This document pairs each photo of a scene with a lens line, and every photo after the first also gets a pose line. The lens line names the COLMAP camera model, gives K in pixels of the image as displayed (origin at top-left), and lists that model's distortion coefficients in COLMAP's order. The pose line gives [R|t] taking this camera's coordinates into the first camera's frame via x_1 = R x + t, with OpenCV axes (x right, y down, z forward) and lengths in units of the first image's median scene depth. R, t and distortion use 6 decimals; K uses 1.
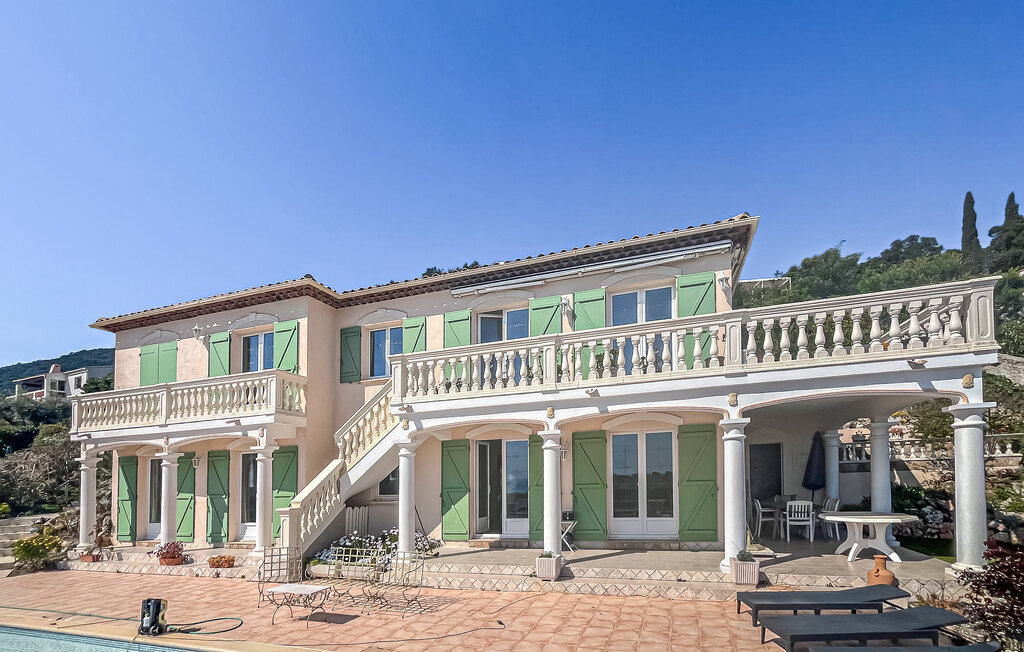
lens RADIAL K [[542.7, 0, 512.1], [0, 542.7, 144.3], [0, 0, 1]] dist [0.000962, 0.002028]
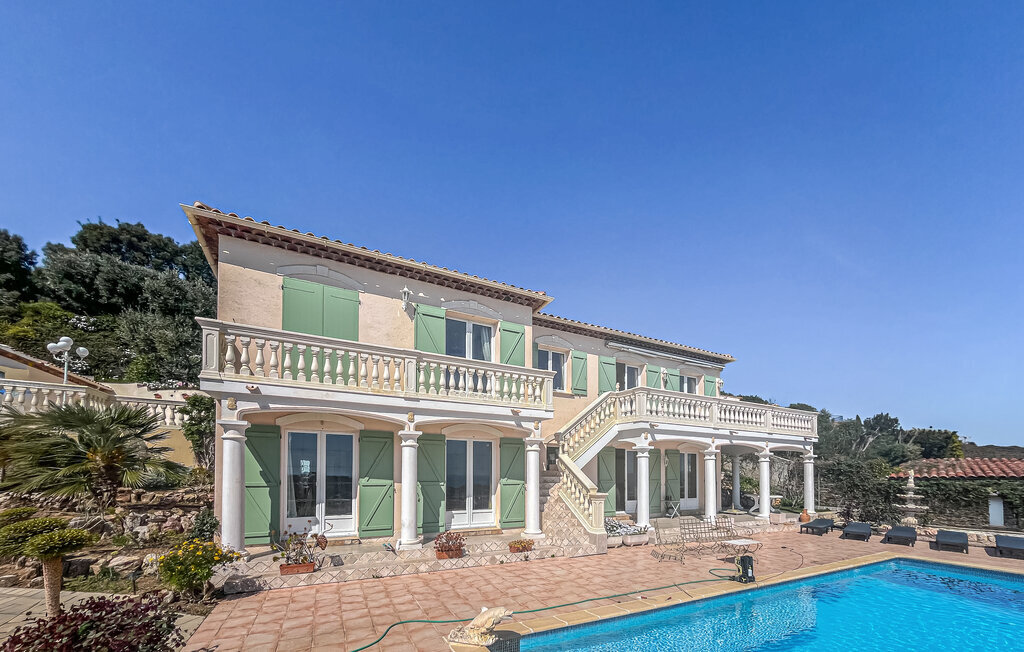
lens RADIAL K [[436.8, 0, 512.8], [0, 436.8, 181.4], [0, 0, 1]] dist [0.001678, 0.000217]
pose [[0.482087, 0.506829, 0.714644, -1.073609], [-0.476475, 0.836184, -0.271603, 0.291356], [-0.735230, -0.209574, 0.644605, 0.432036]]
